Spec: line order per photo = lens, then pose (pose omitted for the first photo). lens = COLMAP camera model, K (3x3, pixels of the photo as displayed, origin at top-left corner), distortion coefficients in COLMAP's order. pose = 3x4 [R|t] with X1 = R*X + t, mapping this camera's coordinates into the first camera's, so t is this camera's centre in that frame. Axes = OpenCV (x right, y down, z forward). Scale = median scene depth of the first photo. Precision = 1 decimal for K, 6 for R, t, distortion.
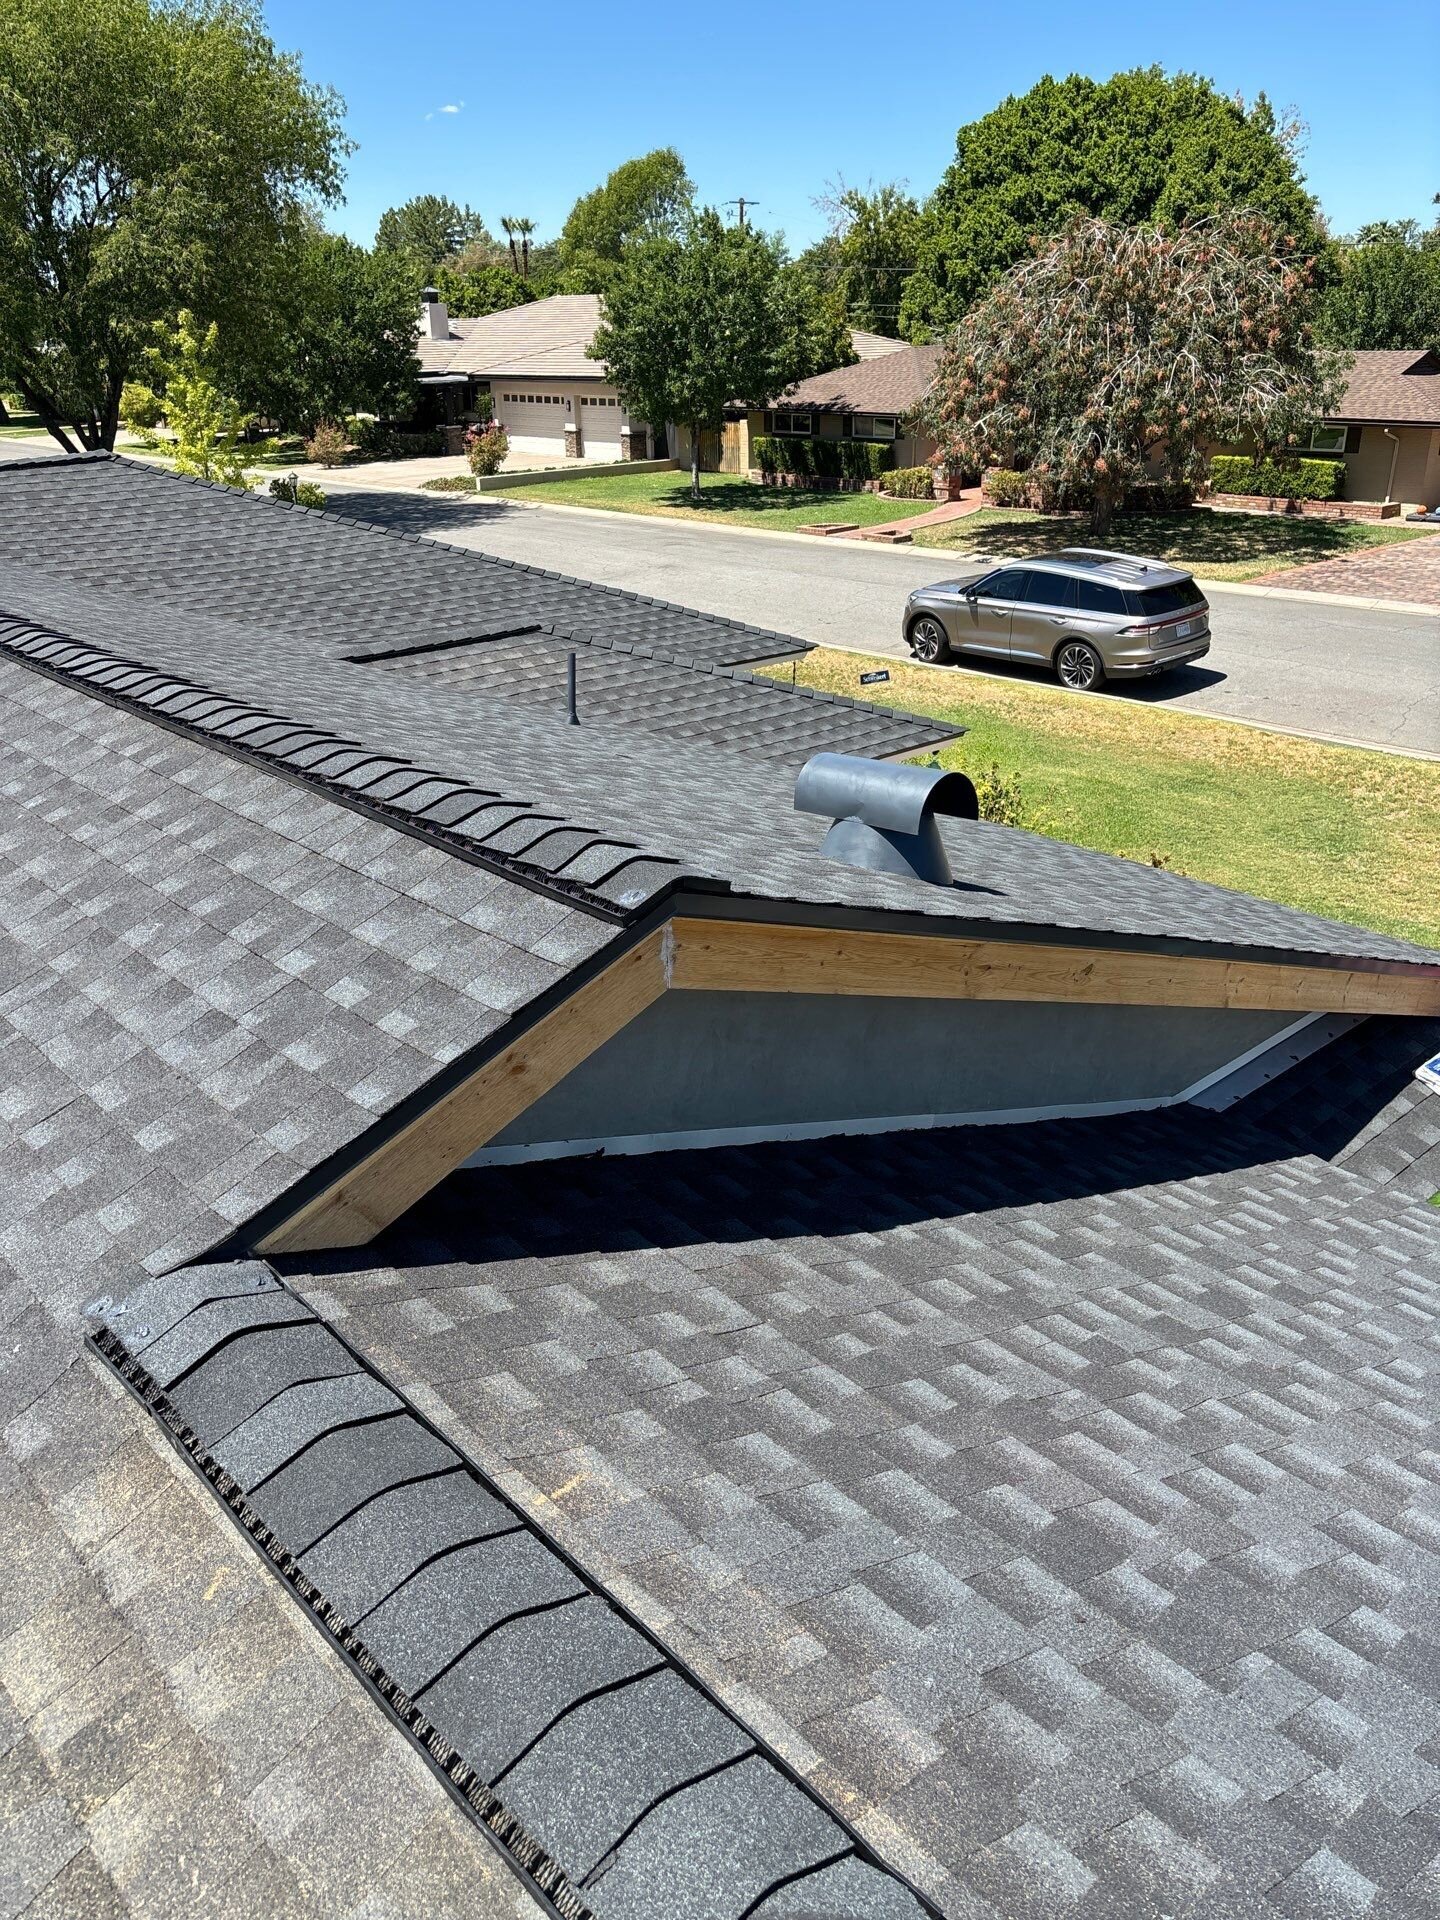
lens RADIAL K [[1470.2, 0, 720.0], [0, 1470.2, 960.0], [0, 0, 1]] dist [-0.002297, -0.007375]
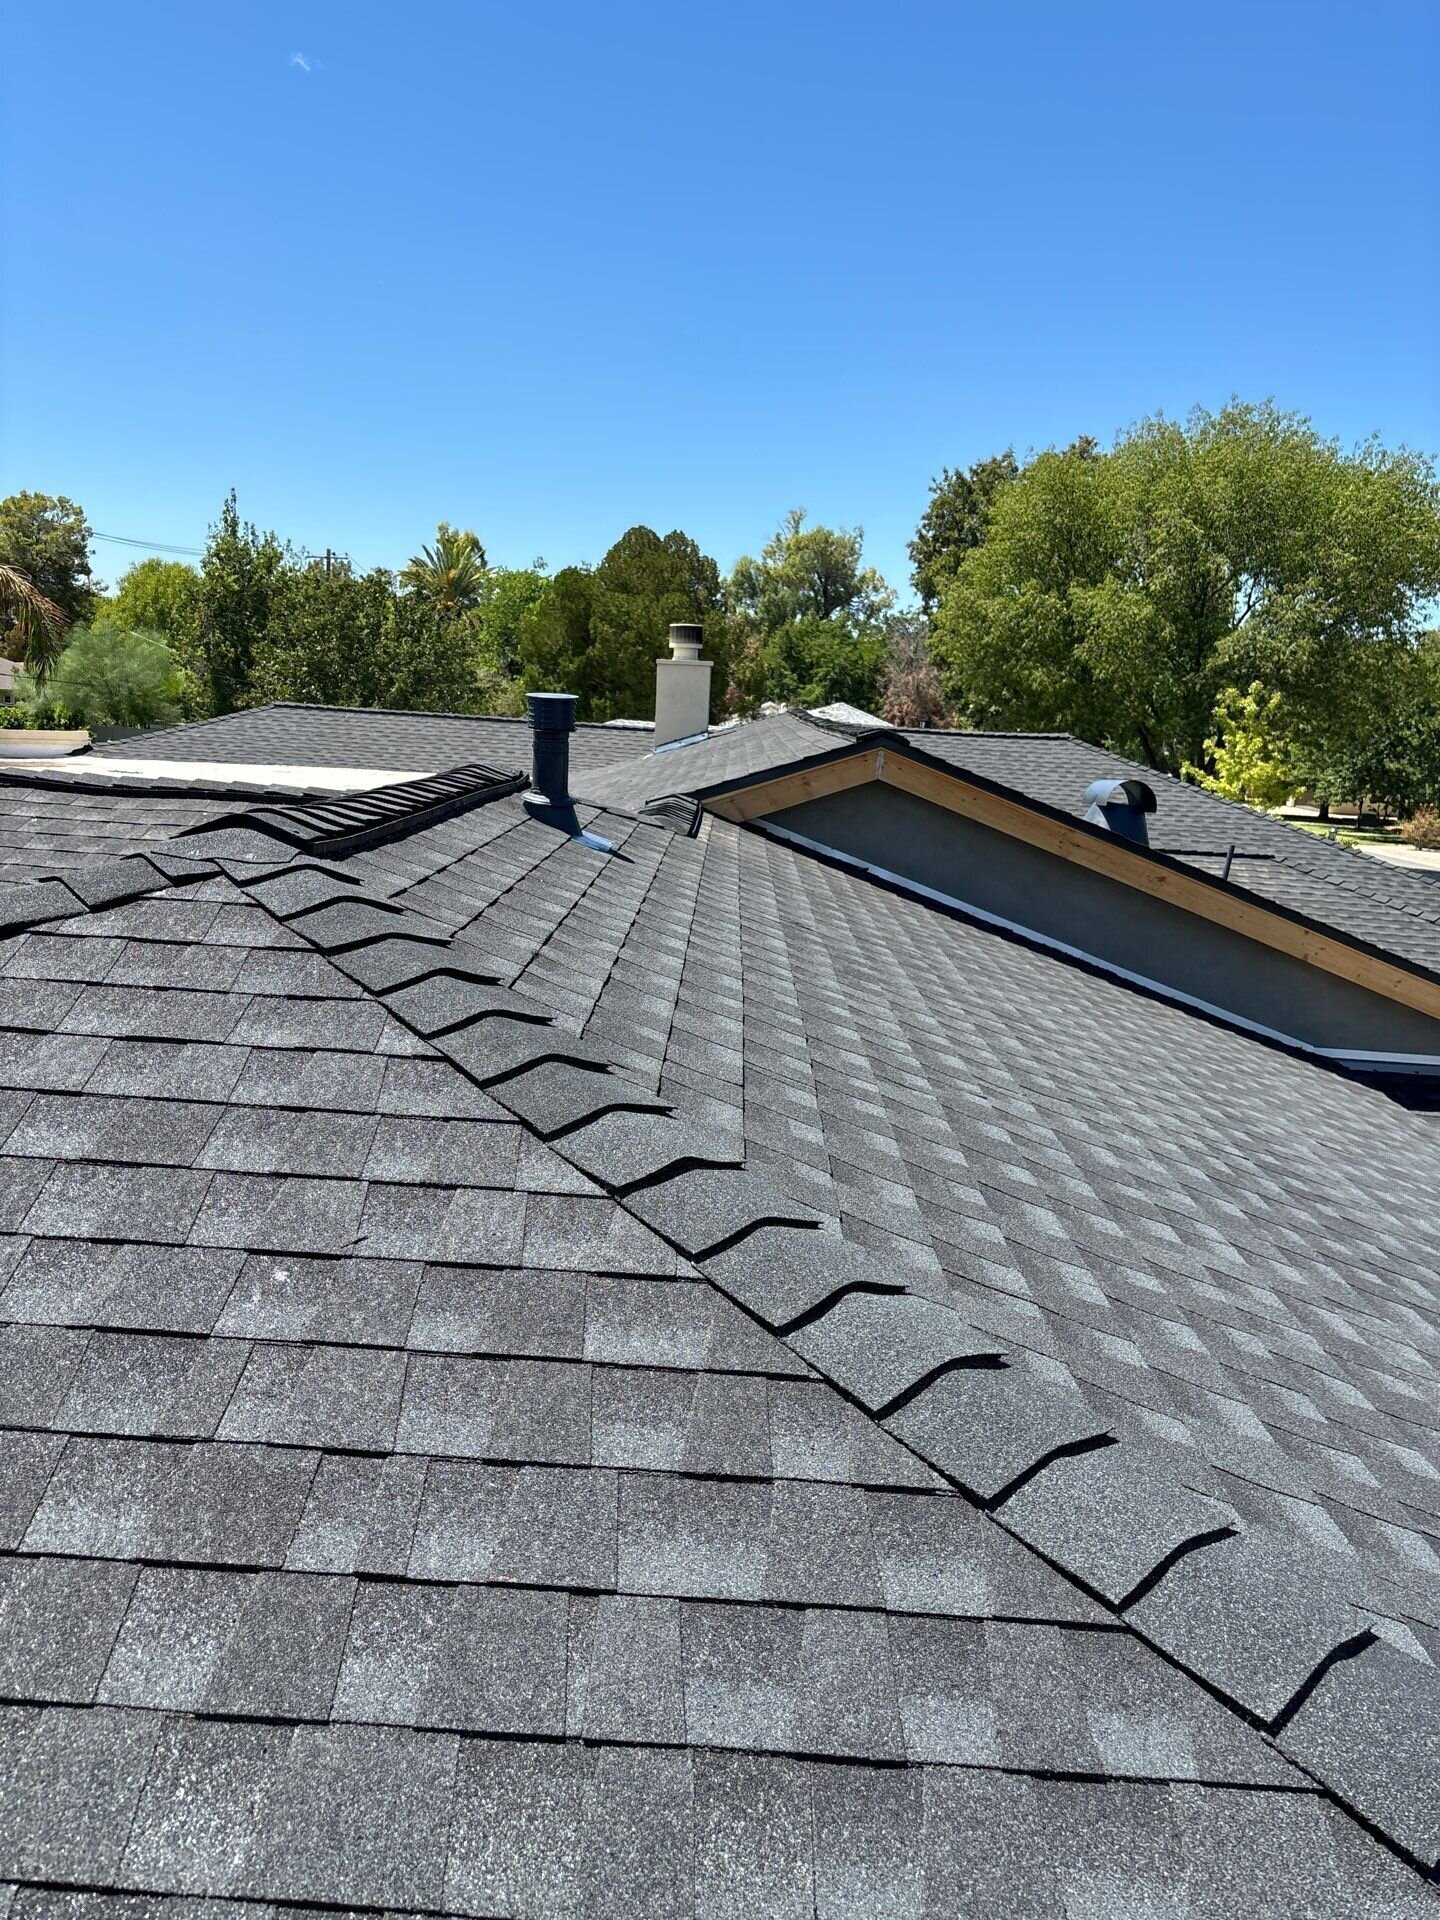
lens RADIAL K [[1470.2, 0, 720.0], [0, 1470.2, 960.0], [0, 0, 1]] dist [-0.002297, -0.007375]
pose [[0.730461, 0.170712, -0.661275, 0.129967], [-0.331829, 0.934998, -0.125172, 0.062425], [0.596922, 0.310863, 0.739627, -0.084238]]
